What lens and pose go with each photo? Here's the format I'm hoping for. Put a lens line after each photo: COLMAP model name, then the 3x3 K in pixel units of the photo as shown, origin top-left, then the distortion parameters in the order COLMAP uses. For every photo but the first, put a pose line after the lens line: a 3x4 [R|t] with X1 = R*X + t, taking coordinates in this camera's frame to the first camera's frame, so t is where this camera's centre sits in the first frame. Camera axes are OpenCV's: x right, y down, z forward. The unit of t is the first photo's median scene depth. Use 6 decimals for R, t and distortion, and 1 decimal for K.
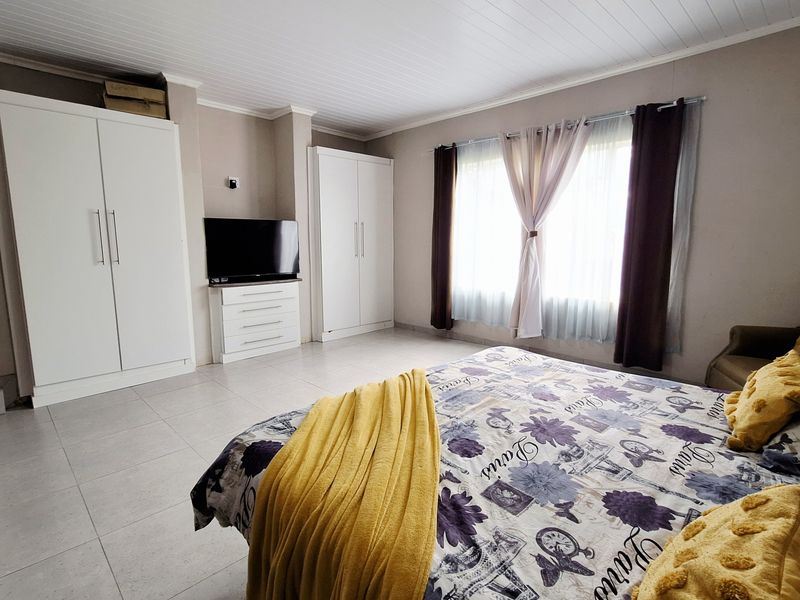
lens RADIAL K [[417.8, 0, 400.0], [0, 417.8, 300.0], [0, 0, 1]] dist [-0.000557, 0.000797]
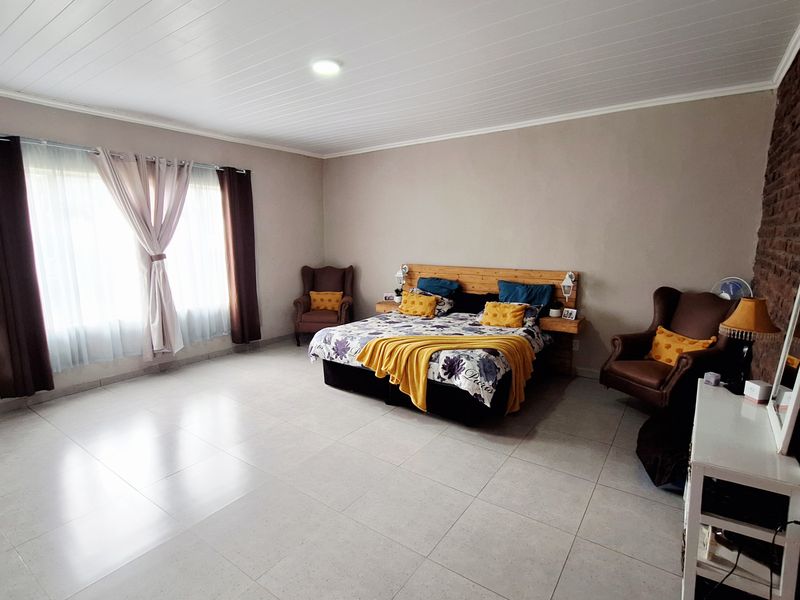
lens RADIAL K [[417.8, 0, 400.0], [0, 417.8, 300.0], [0, 0, 1]] dist [-0.000557, 0.000797]
pose [[-0.173443, -0.141962, 0.974558, -0.870253], [0.153371, 0.973590, 0.169117, -0.140738], [-0.972828, 0.178801, -0.147090, 0.606937]]
